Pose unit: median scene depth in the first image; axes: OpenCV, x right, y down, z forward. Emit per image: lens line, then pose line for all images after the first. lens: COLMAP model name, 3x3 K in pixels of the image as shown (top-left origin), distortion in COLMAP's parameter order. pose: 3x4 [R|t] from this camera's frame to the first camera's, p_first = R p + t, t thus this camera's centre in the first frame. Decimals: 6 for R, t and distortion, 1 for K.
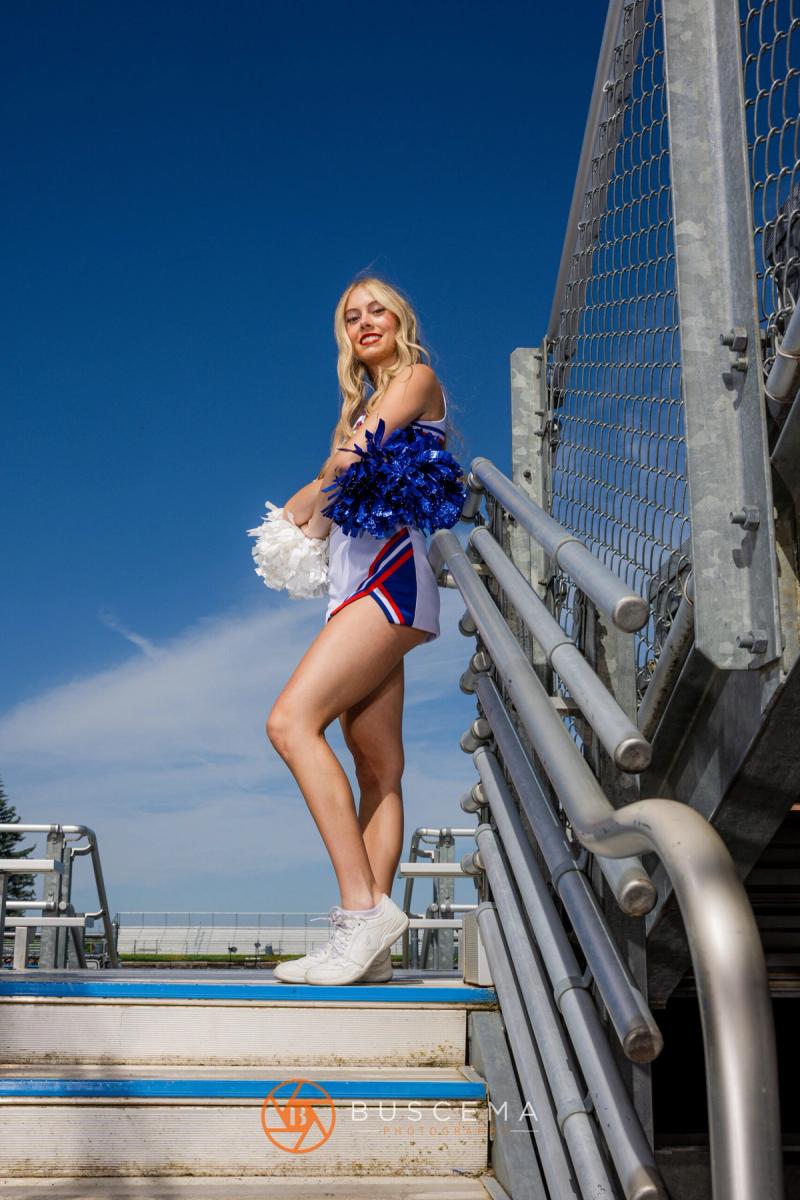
lens RADIAL K [[1355.6, 0, 401.3], [0, 1355.6, 684.2], [0, 0, 1]] dist [0.005213, 0.035656]
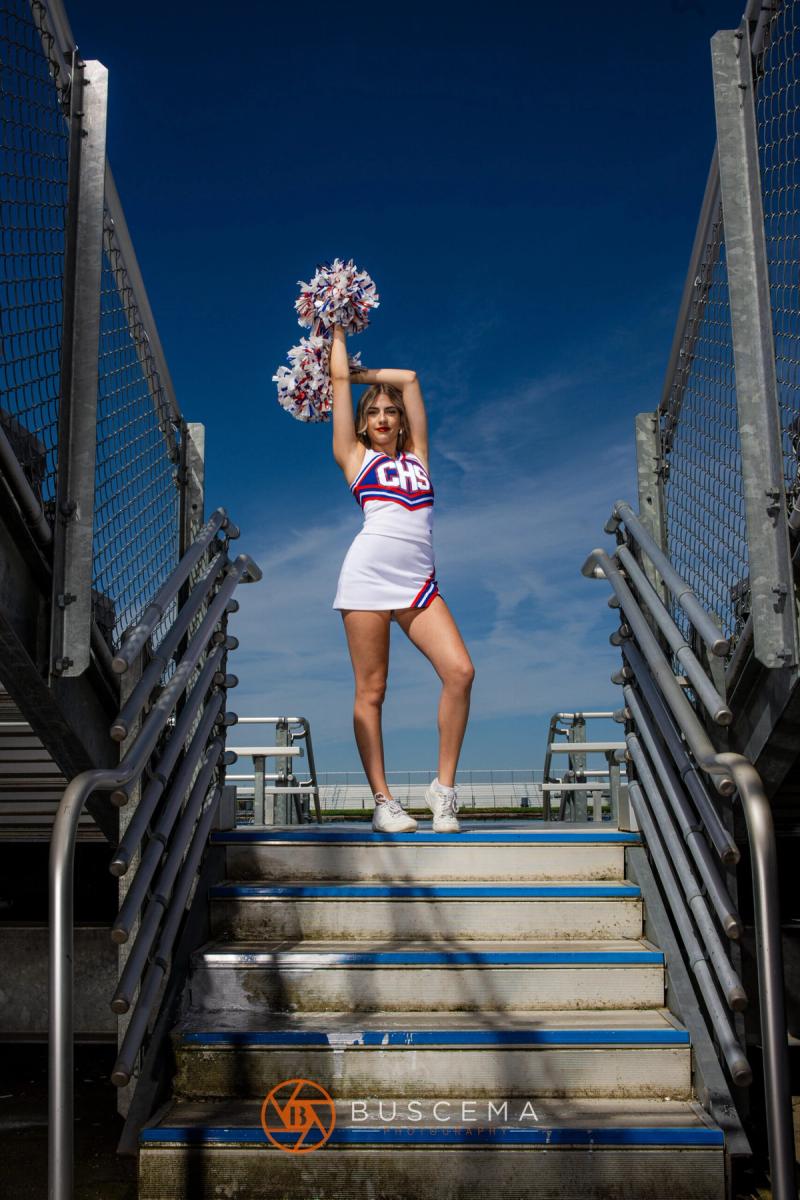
lens RADIAL K [[1231.3, 0, 381.5], [0, 1231.3, 628.3], [0, 0, 1]] dist [-0.026004, 0.012125]
pose [[0.994121, -0.030803, -0.103804, -0.094634], [0.036149, 0.998094, 0.050019, -0.127159], [0.102065, -0.053477, 0.993339, -0.579279]]
